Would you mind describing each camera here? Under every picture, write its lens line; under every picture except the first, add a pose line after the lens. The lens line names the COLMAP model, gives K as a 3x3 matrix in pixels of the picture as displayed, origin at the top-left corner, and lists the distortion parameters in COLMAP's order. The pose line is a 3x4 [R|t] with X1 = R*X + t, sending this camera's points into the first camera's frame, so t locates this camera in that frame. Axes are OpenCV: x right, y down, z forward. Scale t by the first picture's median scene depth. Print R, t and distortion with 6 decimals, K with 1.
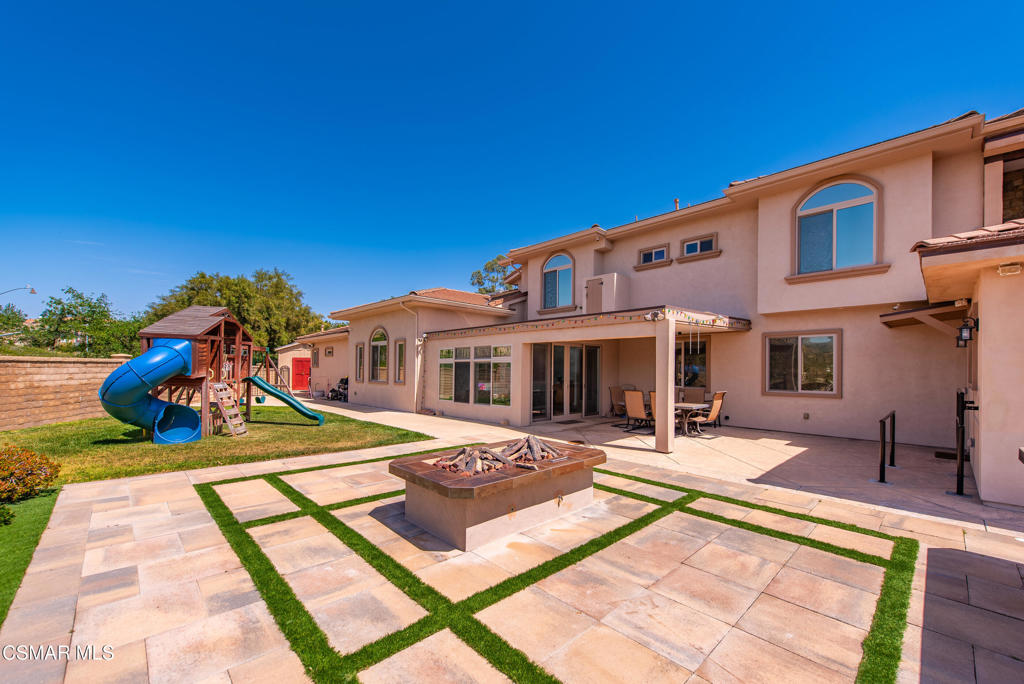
lens RADIAL K [[409.1, 0, 512.0], [0, 409.1, 359.1], [0, 0, 1]] dist [-0.002299, -0.000241]
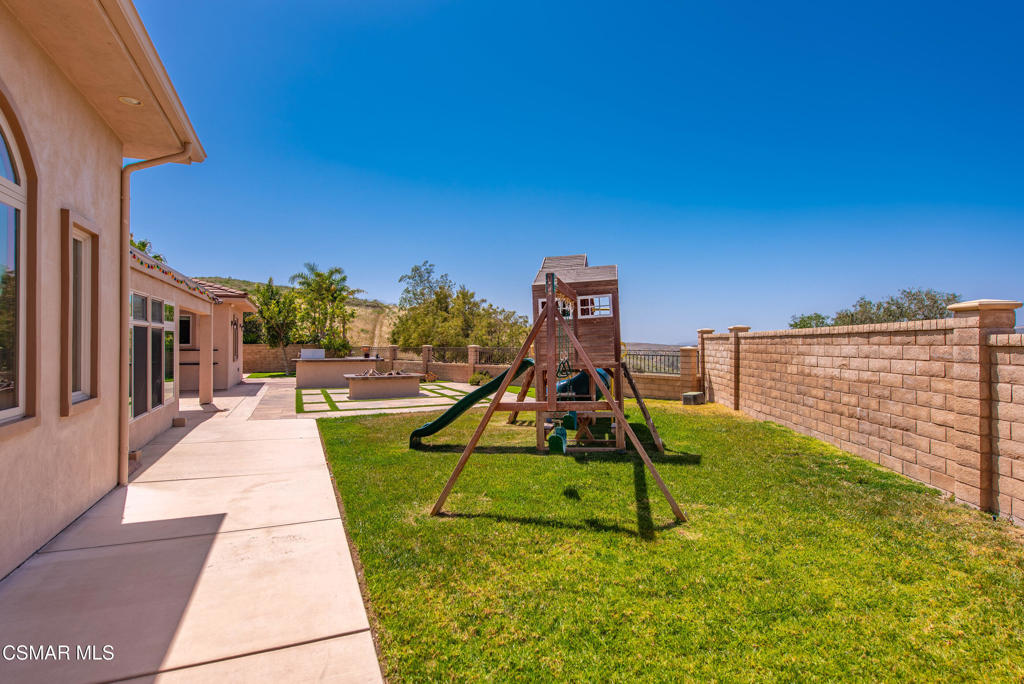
lens RADIAL K [[519.7, 0, 512.0], [0, 519.7, 342.0], [0, 0, 1]] dist [0.000061, -0.000006]
pose [[-0.935869, -0.009972, 0.352208, -0.925386], [-0.017885, 0.999655, -0.019219, 0.037262], [-0.351895, -0.024286, -0.935724, 1.764905]]
